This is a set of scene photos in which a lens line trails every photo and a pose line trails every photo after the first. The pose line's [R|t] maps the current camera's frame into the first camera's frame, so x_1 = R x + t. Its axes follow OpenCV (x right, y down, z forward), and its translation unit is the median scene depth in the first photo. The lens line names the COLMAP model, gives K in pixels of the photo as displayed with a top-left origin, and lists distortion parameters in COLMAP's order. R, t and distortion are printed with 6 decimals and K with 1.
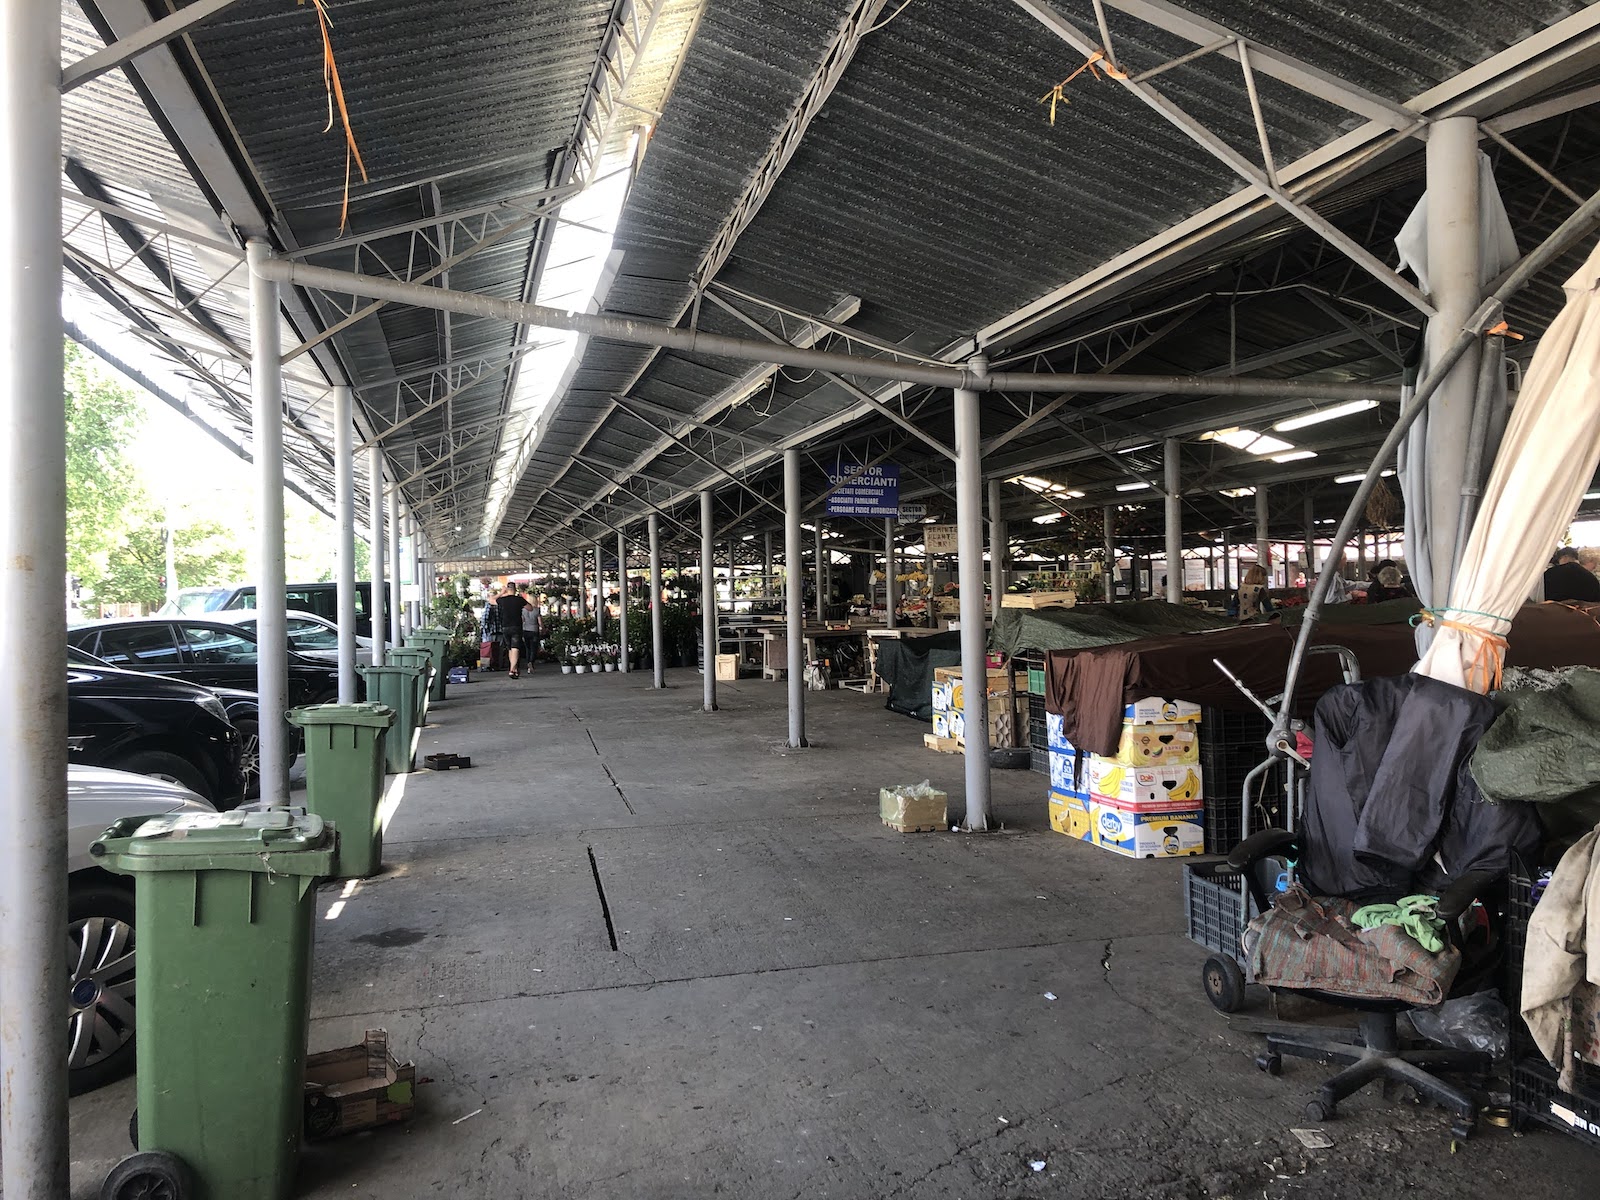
lens RADIAL K [[1343.1, 0, 794.3], [0, 1343.1, 573.8], [0, 0, 1]] dist [0.008544, 0.020135]
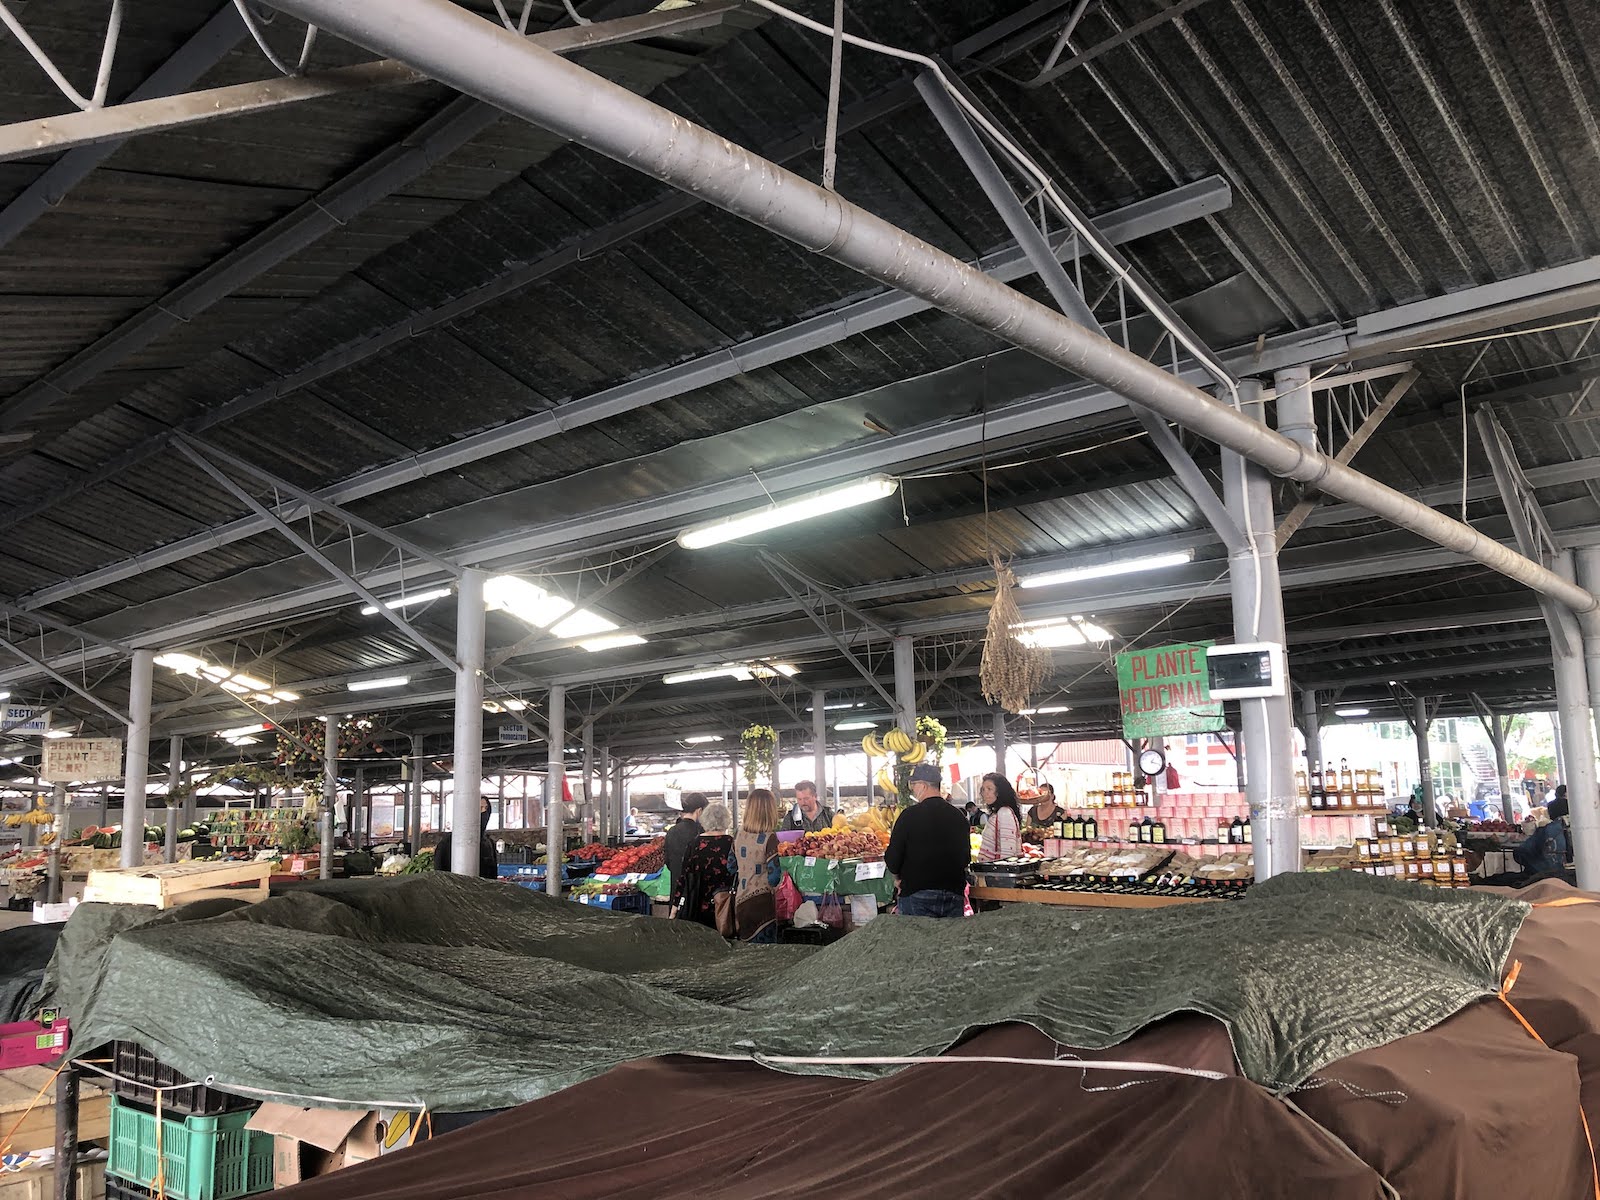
lens RADIAL K [[1343.1, 0, 794.3], [0, 1343.1, 573.8], [0, 0, 1]] dist [0.008544, 0.020135]
pose [[0.843985, 0.092186, 0.528386, 0.054820], [0.000592, 0.984959, -0.172789, -0.001348], [-0.536367, 0.146144, 0.831235, 0.258813]]
